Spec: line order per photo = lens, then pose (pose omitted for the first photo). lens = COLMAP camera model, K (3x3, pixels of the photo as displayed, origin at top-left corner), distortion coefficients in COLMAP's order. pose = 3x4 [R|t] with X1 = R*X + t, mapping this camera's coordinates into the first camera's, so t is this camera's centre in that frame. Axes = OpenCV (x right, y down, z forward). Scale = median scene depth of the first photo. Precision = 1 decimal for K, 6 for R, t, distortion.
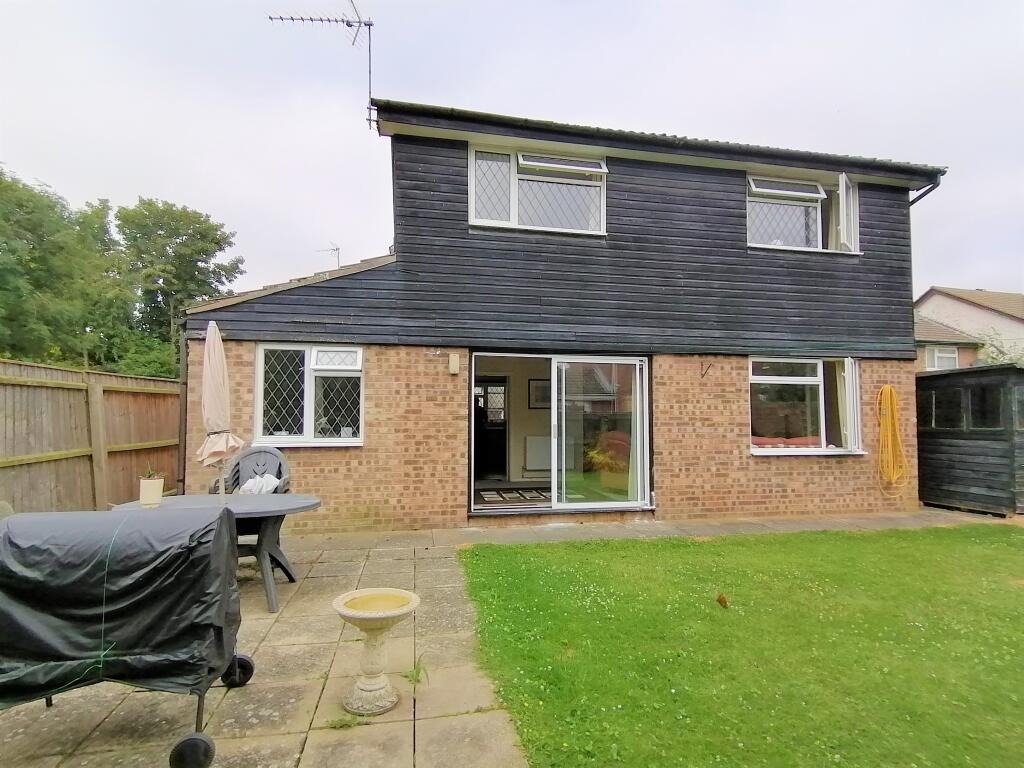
lens RADIAL K [[519.2, 0, 519.6], [0, 519.2, 388.4], [0, 0, 1]] dist [0.027583, -0.025167]
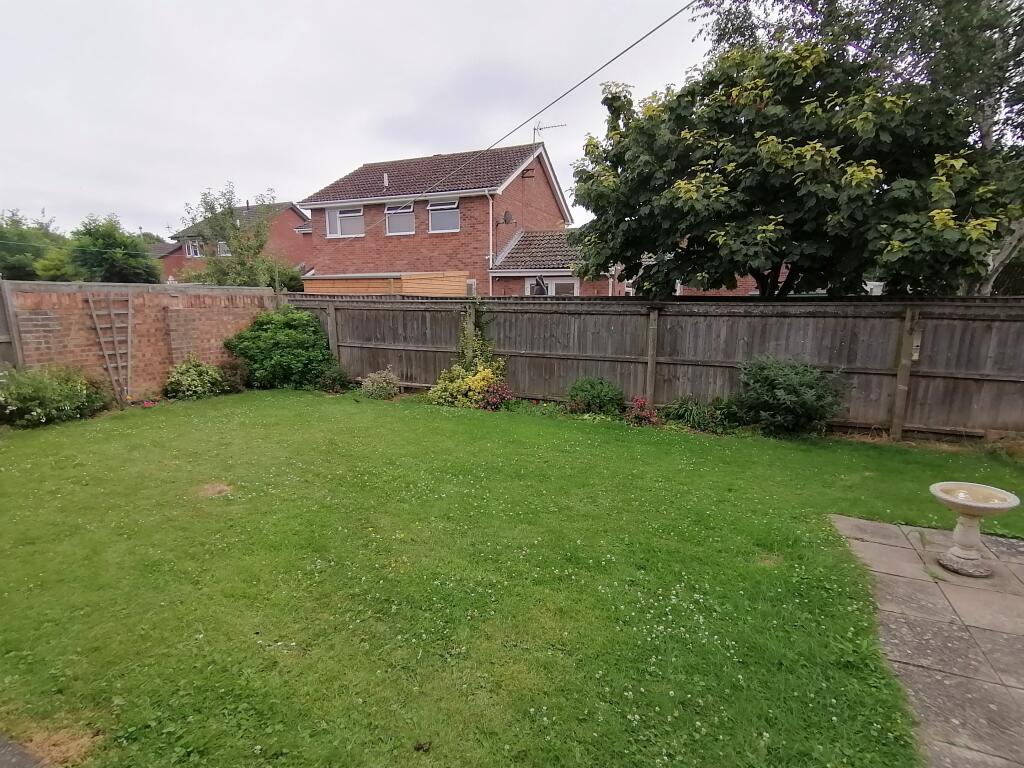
lens RADIAL K [[519.2, 0, 519.6], [0, 519.2, 388.4], [0, 0, 1]] dist [0.027583, -0.025167]
pose [[-0.815603, -0.103090, 0.569354, -0.059318], [-0.033875, 0.990820, 0.130877, 0.031461], [-0.577619, 0.087457, -0.811608, 1.941706]]
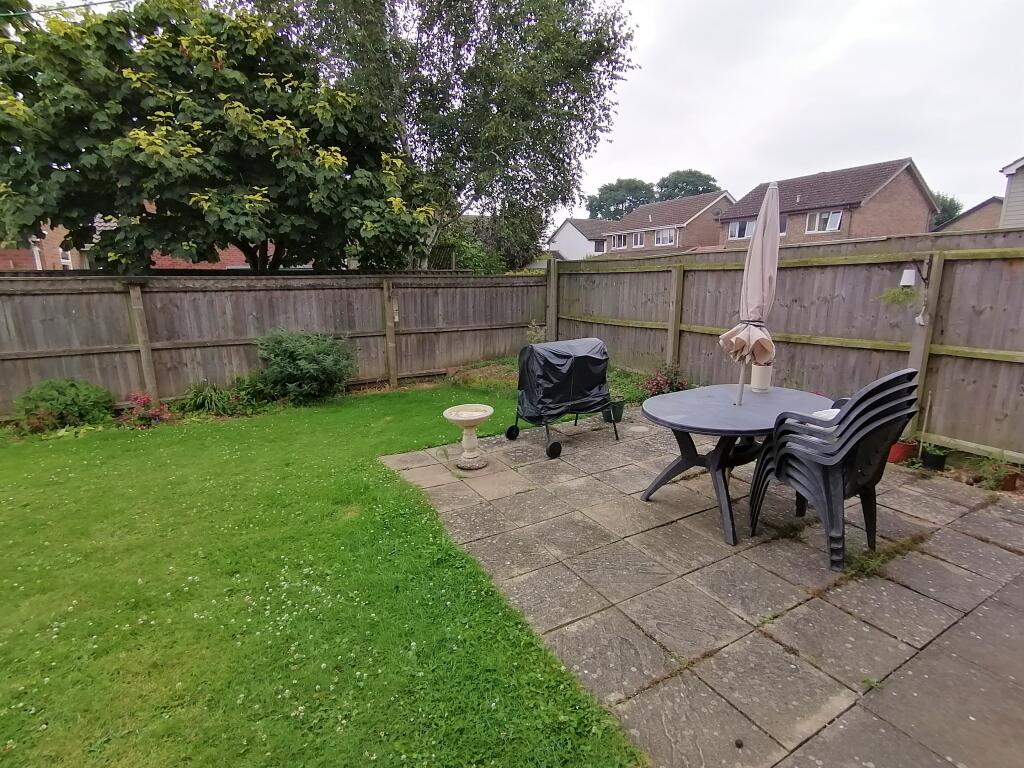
lens RADIAL K [[519.2, 0, 519.6], [0, 519.2, 388.4], [0, 0, 1]] dist [0.027583, -0.025167]
pose [[-0.946186, 0.072680, -0.315357, 0.070853], [0.019728, 0.985597, 0.167958, 0.040998], [0.323022, 0.152698, -0.933991, 1.973680]]
